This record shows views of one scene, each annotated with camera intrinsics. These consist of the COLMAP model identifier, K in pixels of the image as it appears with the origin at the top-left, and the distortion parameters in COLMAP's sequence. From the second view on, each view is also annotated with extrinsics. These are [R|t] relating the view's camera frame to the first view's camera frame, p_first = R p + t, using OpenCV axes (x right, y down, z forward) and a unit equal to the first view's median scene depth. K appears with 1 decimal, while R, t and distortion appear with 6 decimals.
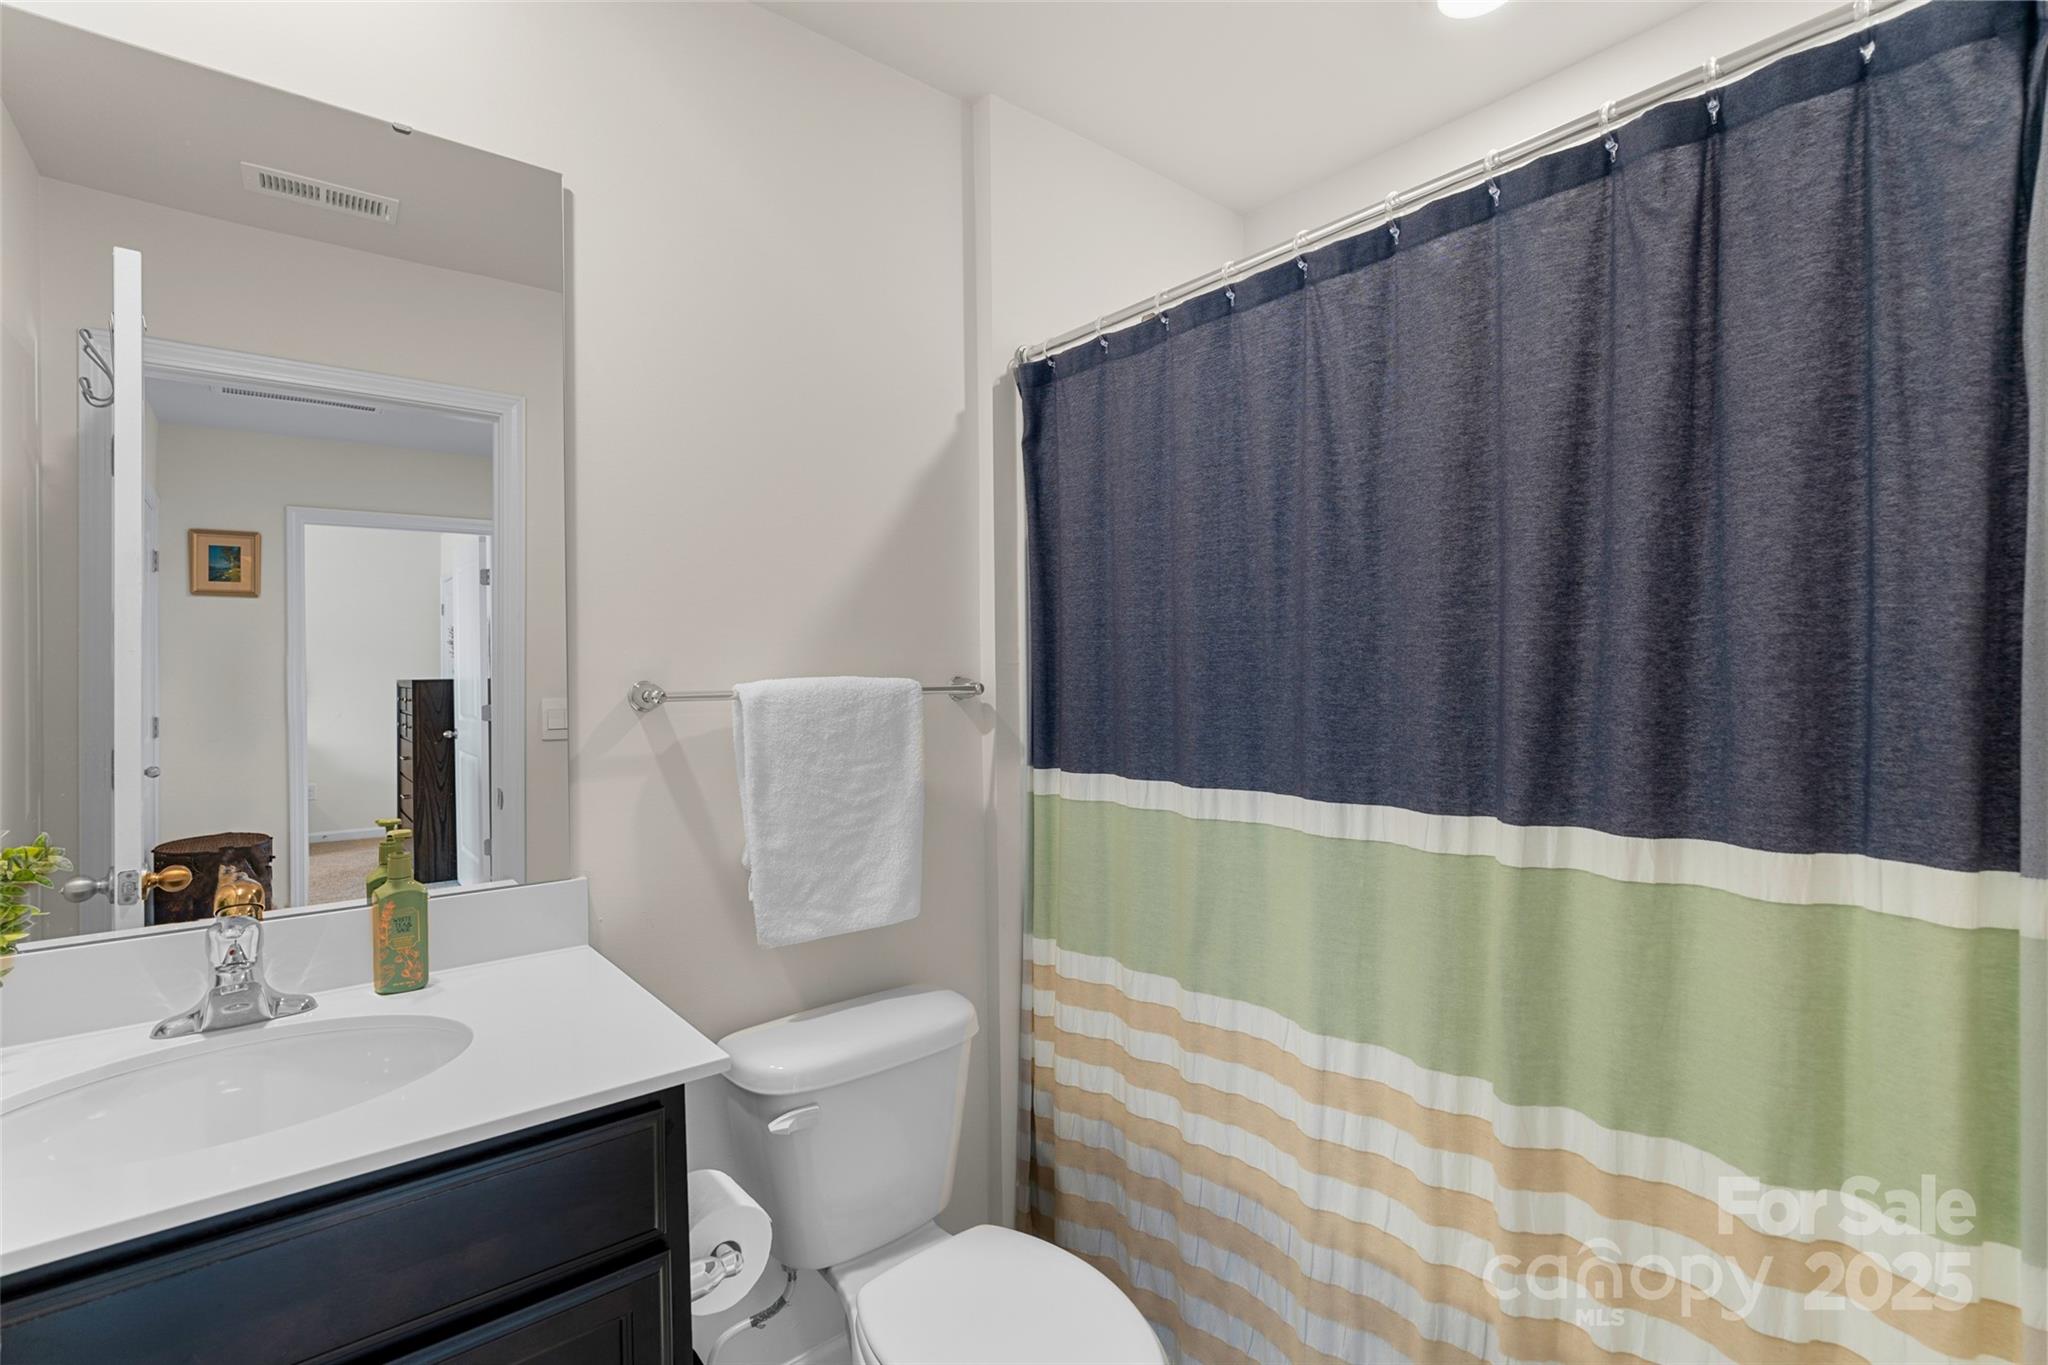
lens RADIAL K [[936.9, 0, 1037.8], [0, 936.9, 669.0], [0, 0, 1]] dist [0.001529, 0.001199]
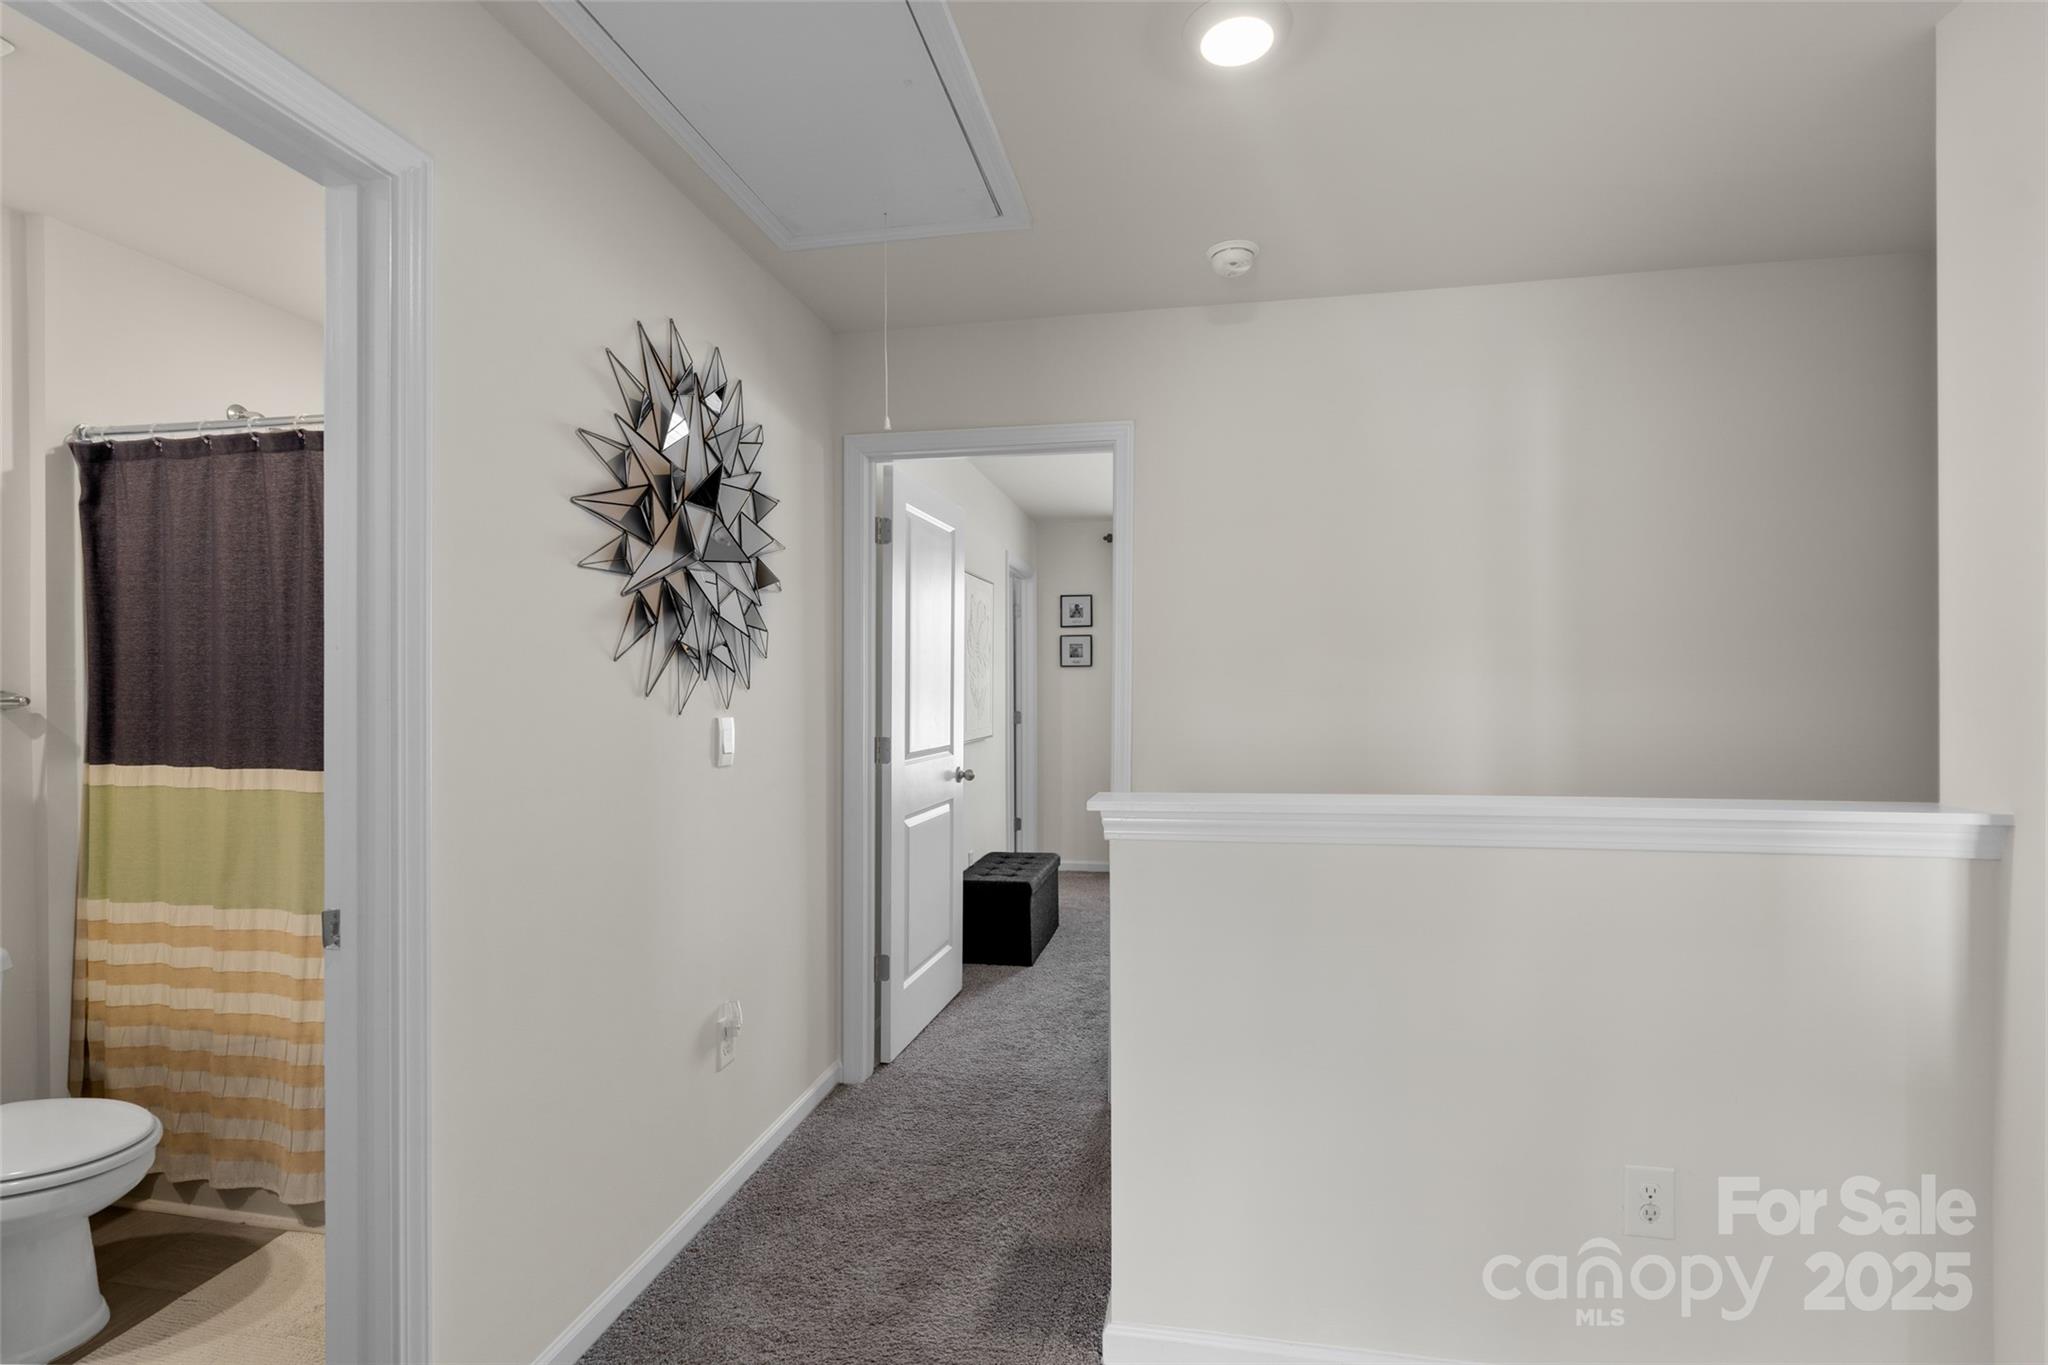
lens RADIAL K [[936.9, 0, 1026.2], [0, 936.9, 690.5], [0, 0, 1]] dist [0.001529, 0.001199]
pose [[0.781620, 0.009503, 0.623682, 0.205517], [-0.013769, 0.999903, 0.002020, -0.014565], [-0.623603, -0.010166, 0.781675, -0.824400]]
